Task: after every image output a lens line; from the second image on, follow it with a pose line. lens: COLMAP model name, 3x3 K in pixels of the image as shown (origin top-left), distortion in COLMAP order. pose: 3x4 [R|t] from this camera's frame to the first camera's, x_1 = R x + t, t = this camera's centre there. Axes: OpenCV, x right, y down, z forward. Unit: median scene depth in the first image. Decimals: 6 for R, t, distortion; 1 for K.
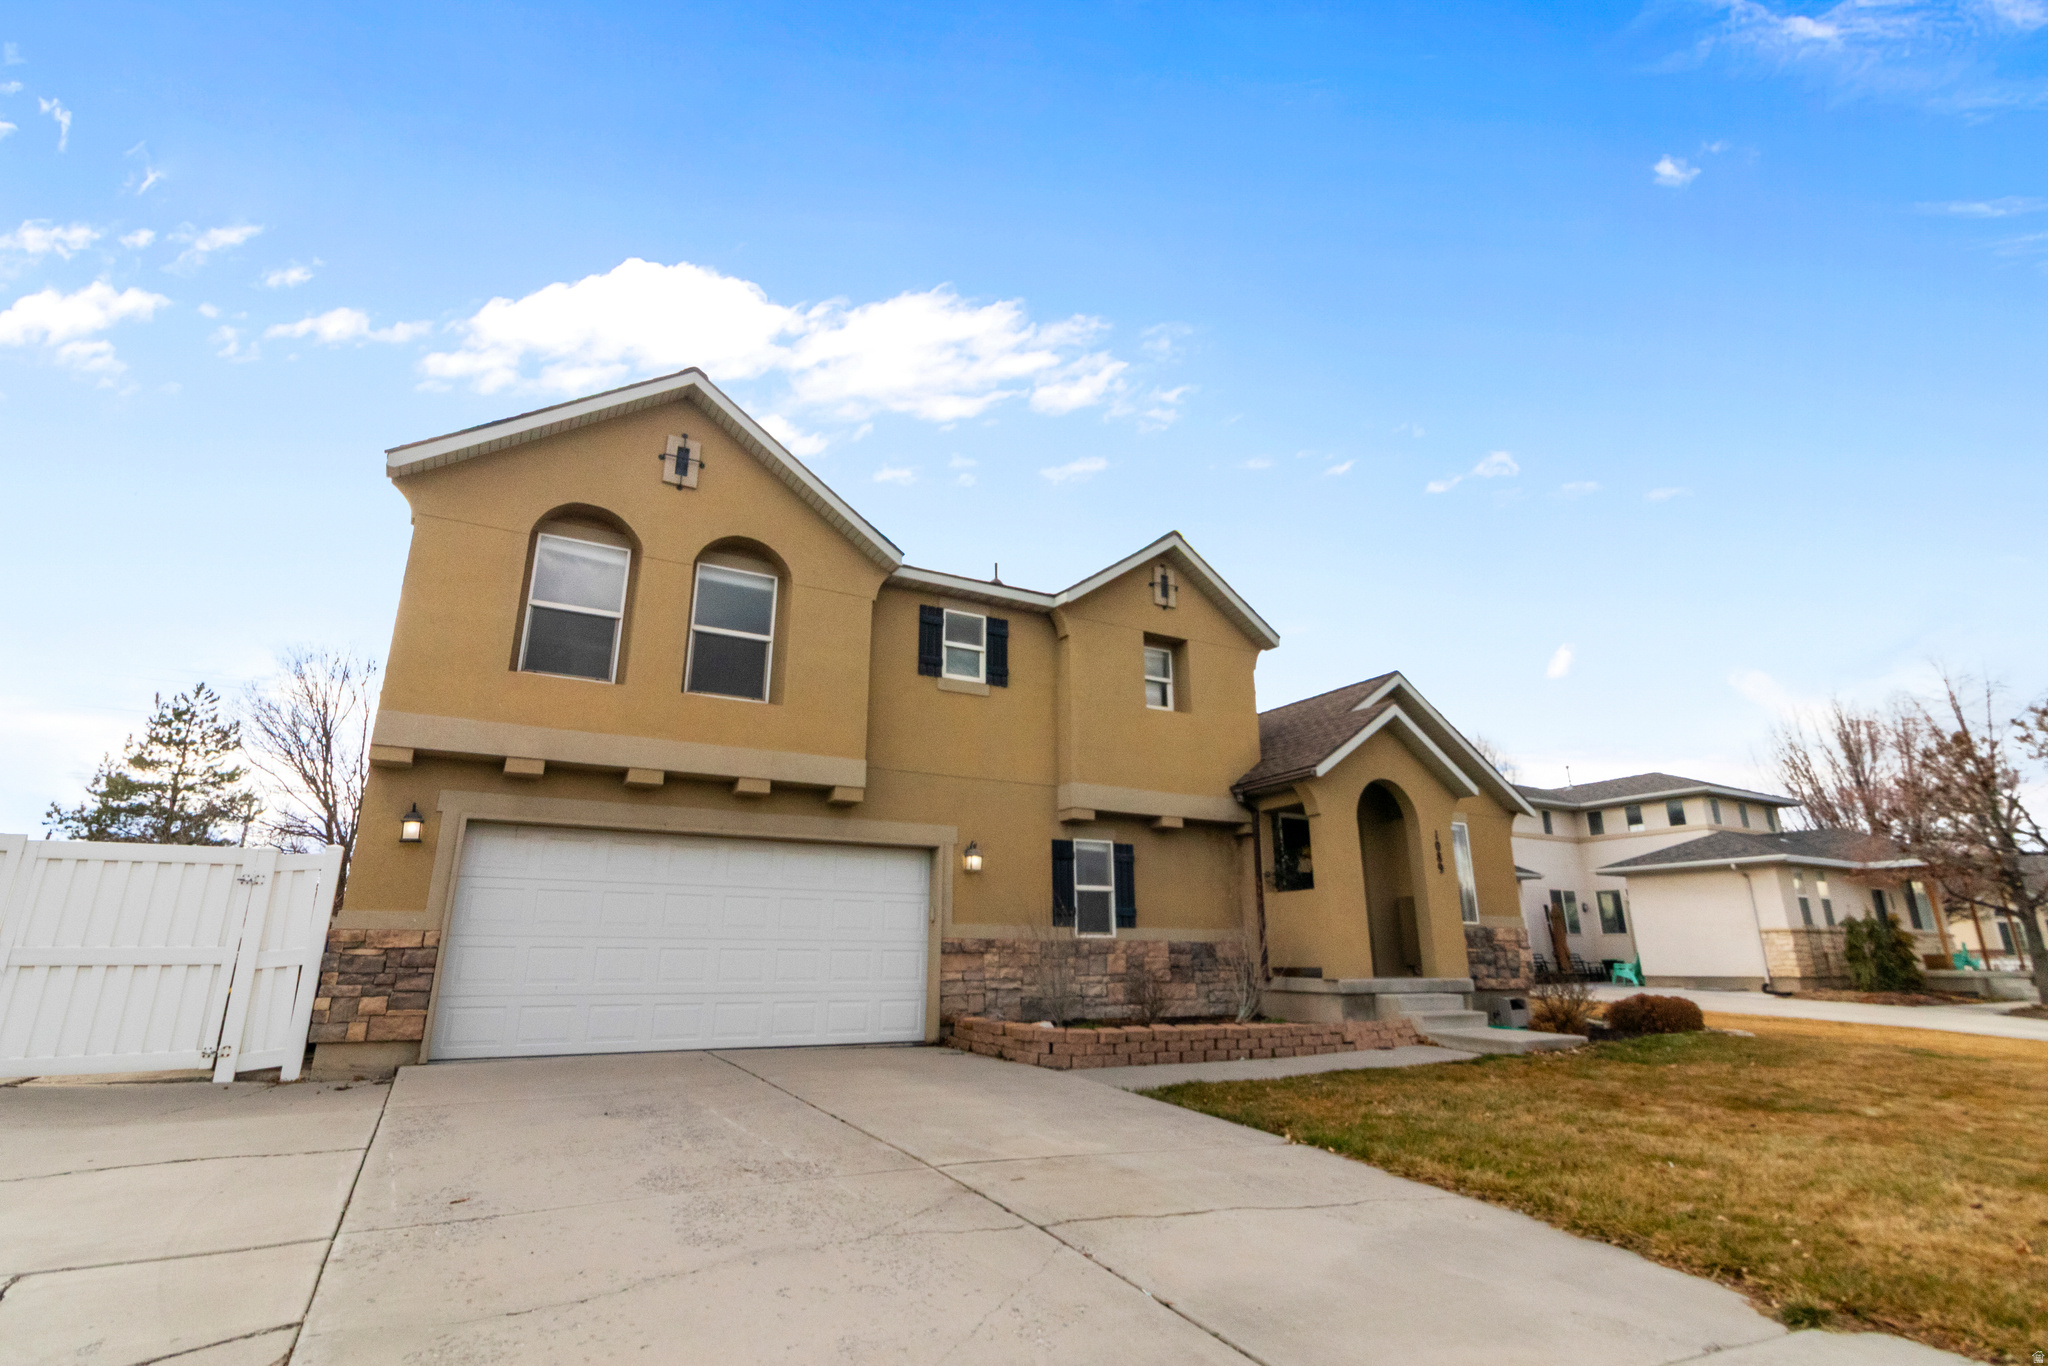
lens RADIAL K [[958.9, 0, 1025.7], [0, 958.9, 654.0], [0, 0, 1]] dist [0.001127, 0.000587]
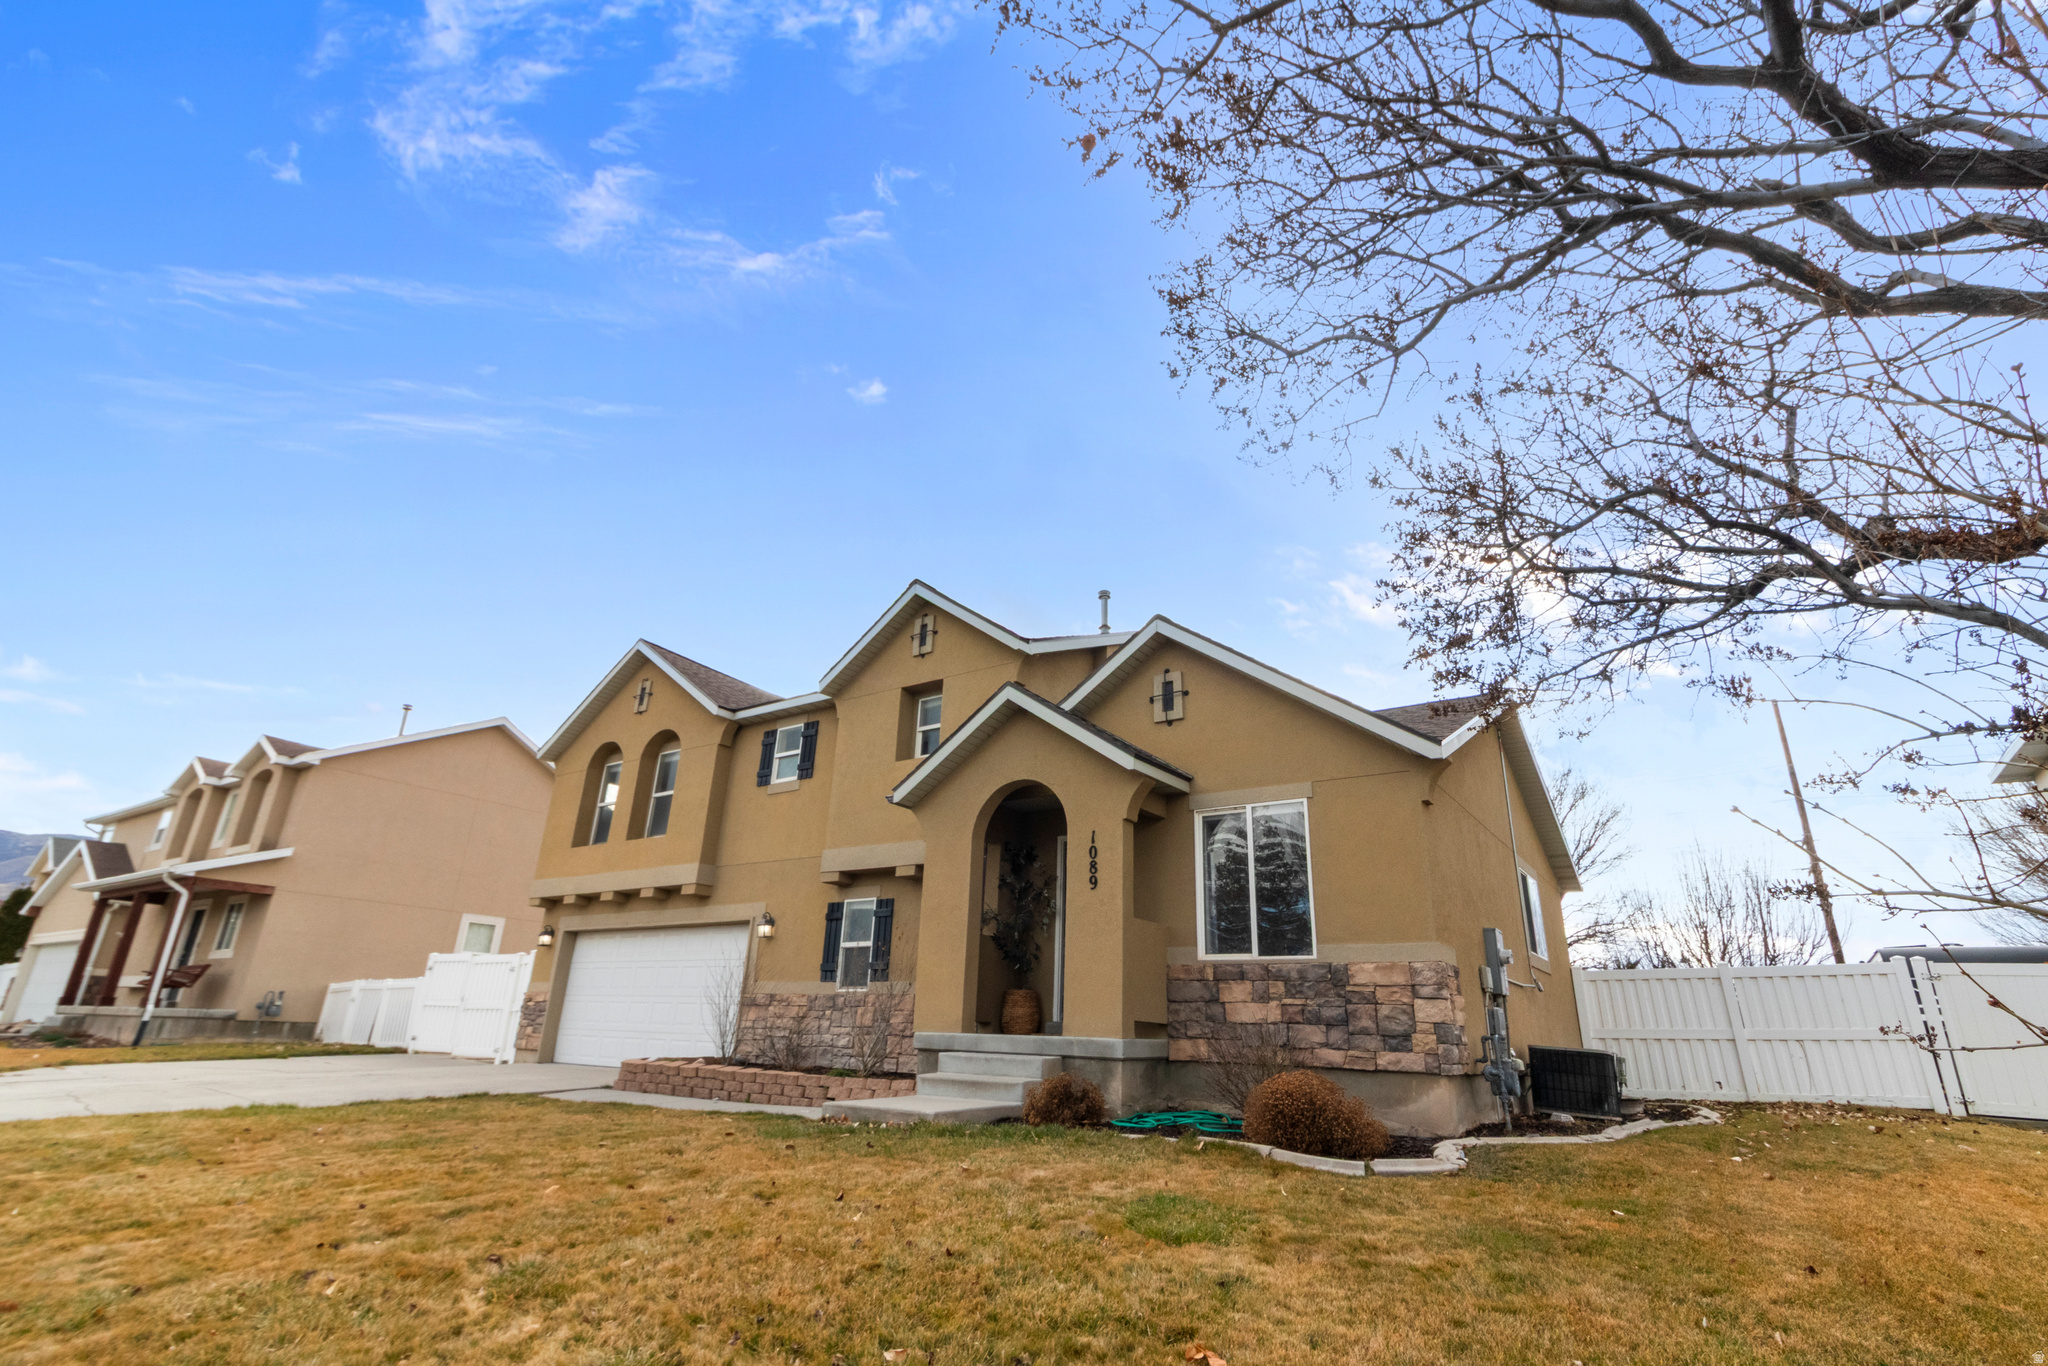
lens RADIAL K [[958.9, 0, 1025.7], [0, 958.9, 654.0], [0, 0, 1]] dist [0.001127, 0.000587]
pose [[0.446887, -0.321918, -0.834662, 1.161439], [0.242097, 0.941715, -0.233585, 0.236936], [0.861209, -0.097683, 0.498776, 0.666914]]
